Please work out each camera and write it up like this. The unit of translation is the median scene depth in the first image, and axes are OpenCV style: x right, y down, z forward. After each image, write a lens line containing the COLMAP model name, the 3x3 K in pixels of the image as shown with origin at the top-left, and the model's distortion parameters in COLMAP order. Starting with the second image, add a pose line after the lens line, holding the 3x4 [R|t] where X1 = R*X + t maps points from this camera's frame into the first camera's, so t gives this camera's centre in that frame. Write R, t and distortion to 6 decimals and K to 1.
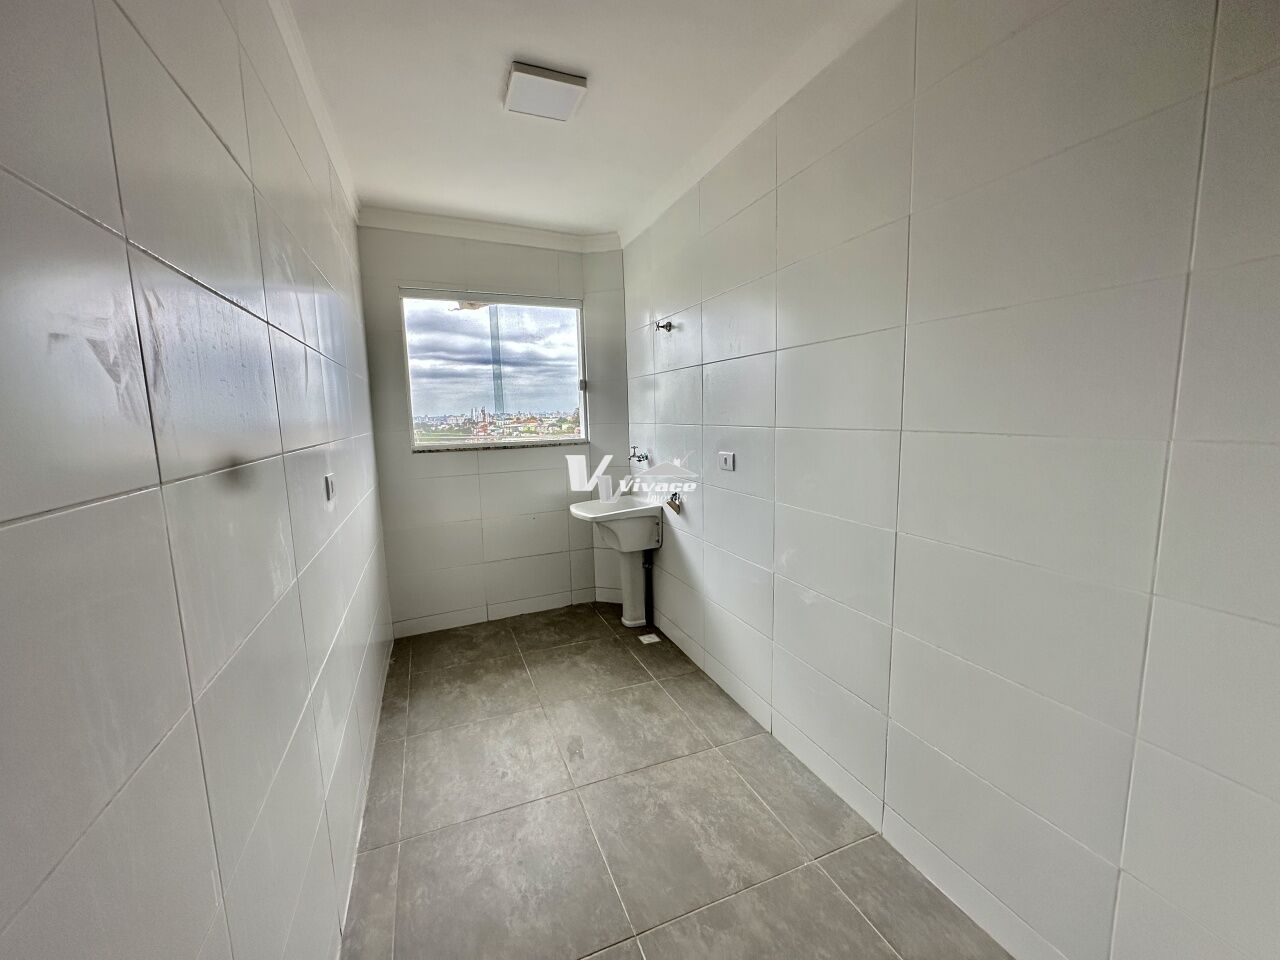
lens RADIAL K [[513.7, 0, 640.5], [0, 513.7, 478.4], [0, 0, 1]] dist [-0.008921, -0.000072]
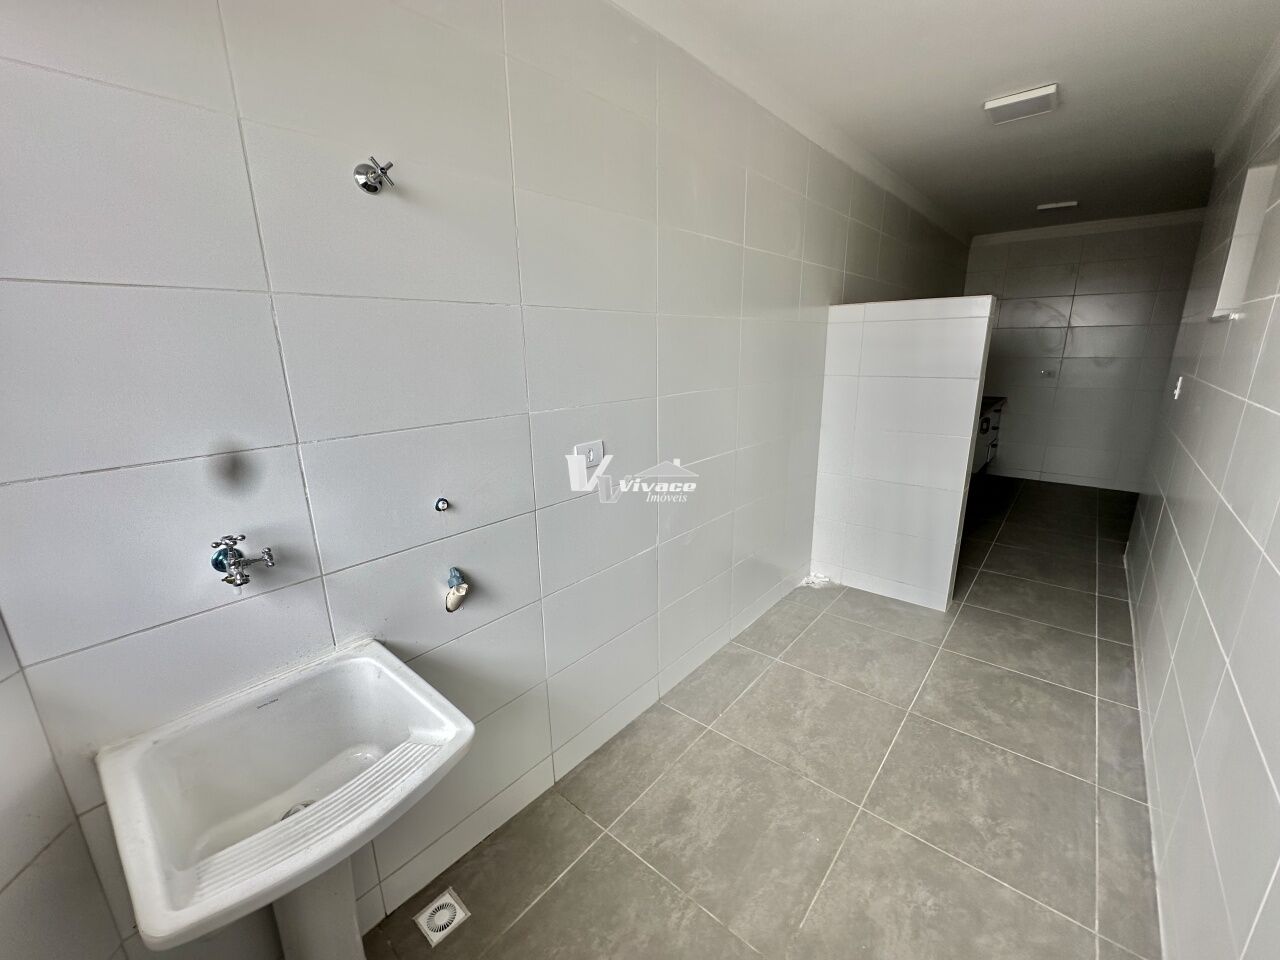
lens RADIAL K [[513.7, 0, 641.3], [0, 513.7, 481.7], [0, 0, 1]] dist [-0.008921, -0.000072]
pose [[-0.451419, -0.196302, 0.870452, -0.384432], [0.147644, 0.945623, 0.289823, -0.150711], [-0.880013, 0.259349, -0.397889, 0.962072]]
